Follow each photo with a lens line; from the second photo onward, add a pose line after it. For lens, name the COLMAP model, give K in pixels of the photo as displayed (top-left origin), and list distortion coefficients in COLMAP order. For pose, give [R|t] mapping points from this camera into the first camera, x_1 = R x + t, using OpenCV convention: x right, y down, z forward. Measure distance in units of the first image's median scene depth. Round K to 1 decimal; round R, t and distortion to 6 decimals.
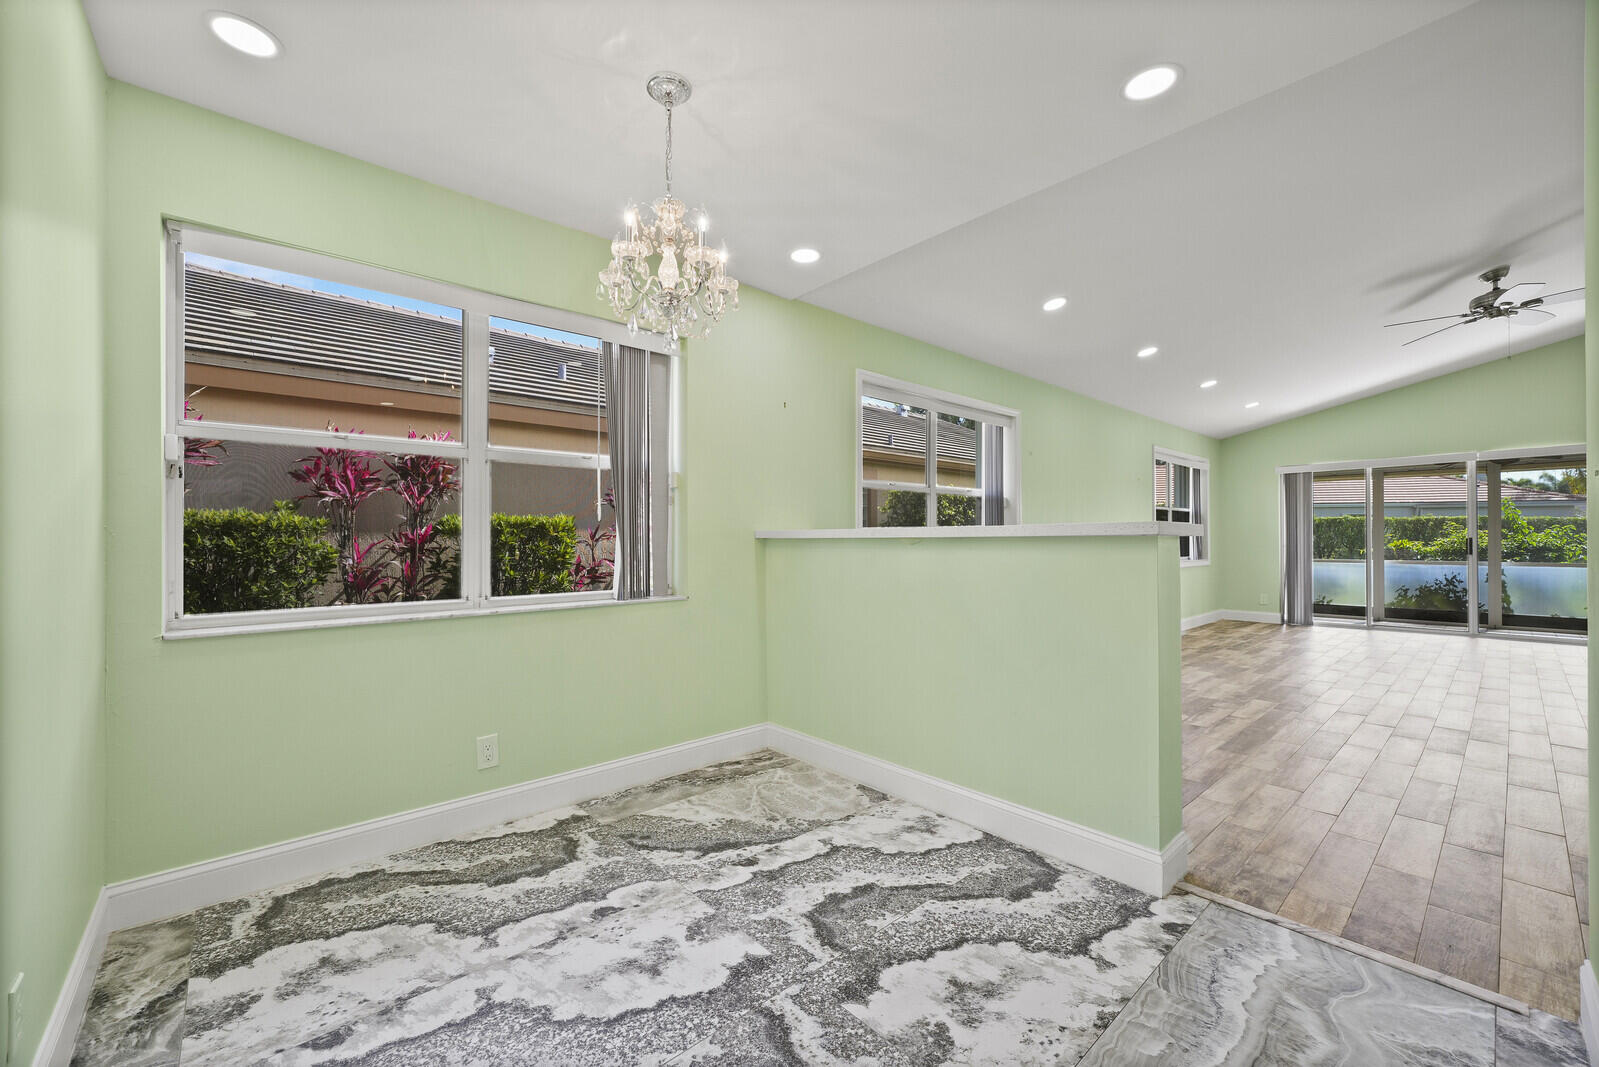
lens RADIAL K [[687.3, 0, 753.3], [0, 687.3, 537.3], [0, 0, 1]] dist [-0.001664, -0.000210]
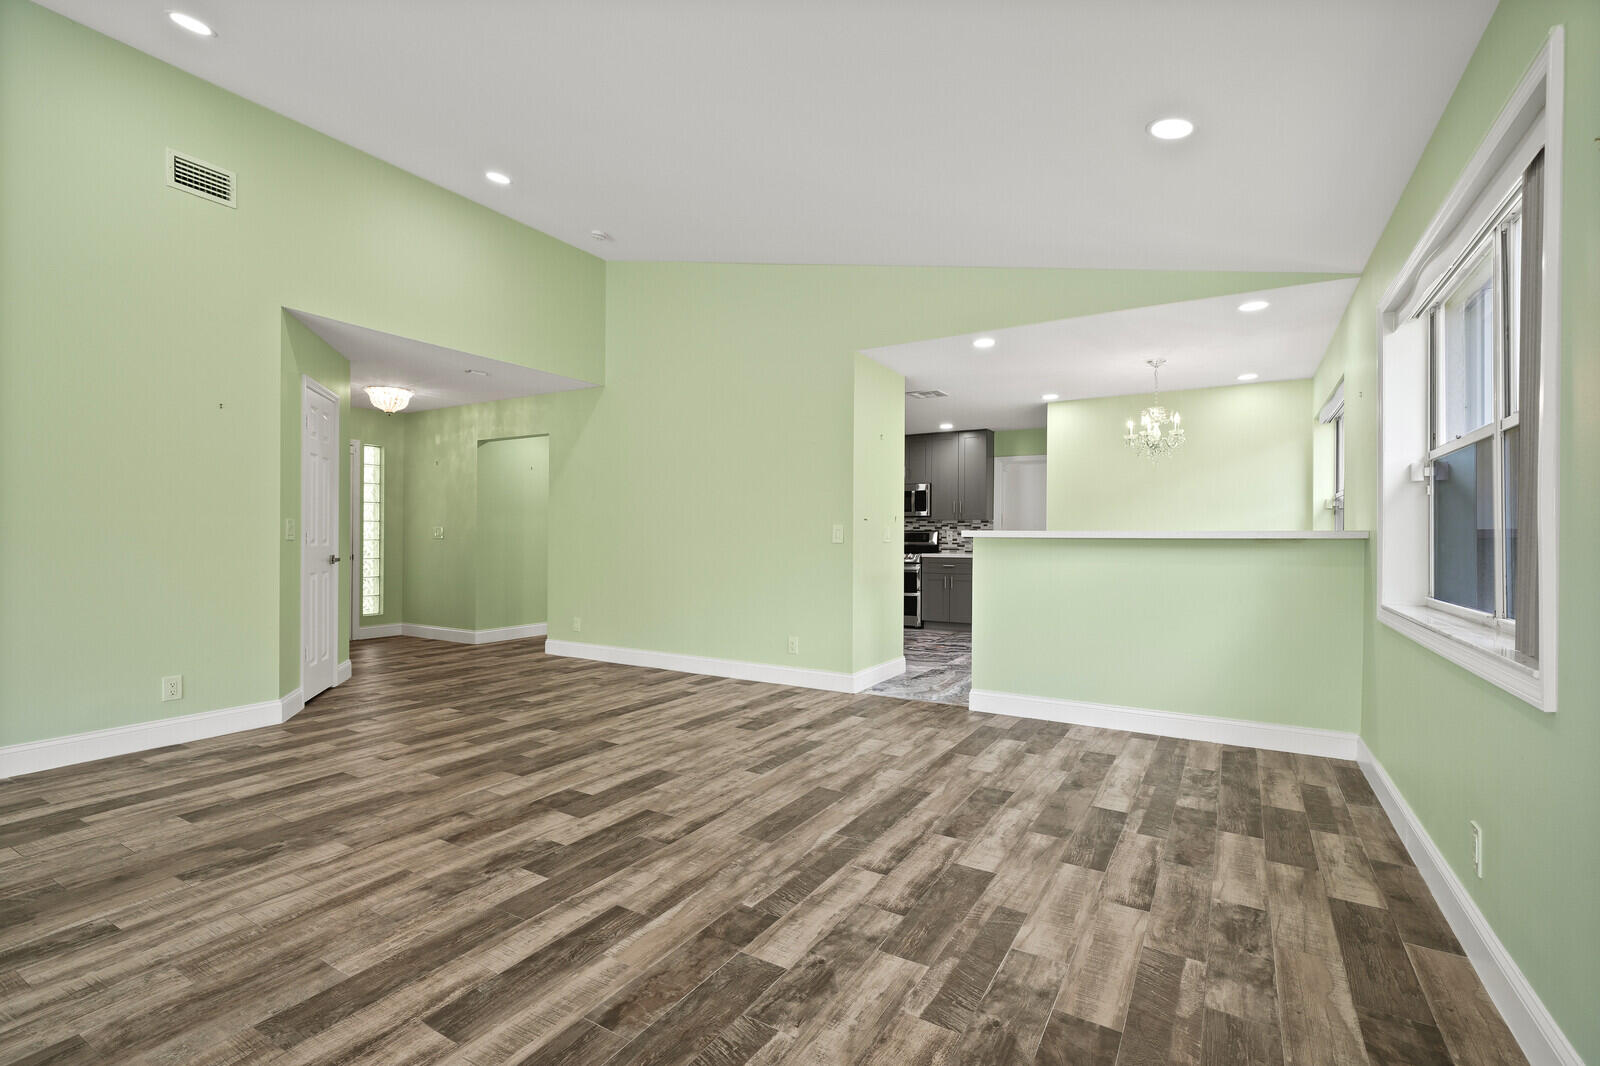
lens RADIAL K [[707.1, 0, 787.3], [0, 707.1, 535.9], [0, 0, 1]] dist [0.007898, 0.000328]
pose [[-0.957401, -0.003225, -0.288745, 0.425502], [-0.001920, 0.999987, -0.004802, 0.002208], [0.288757, -0.004043, -0.957394, 0.692616]]
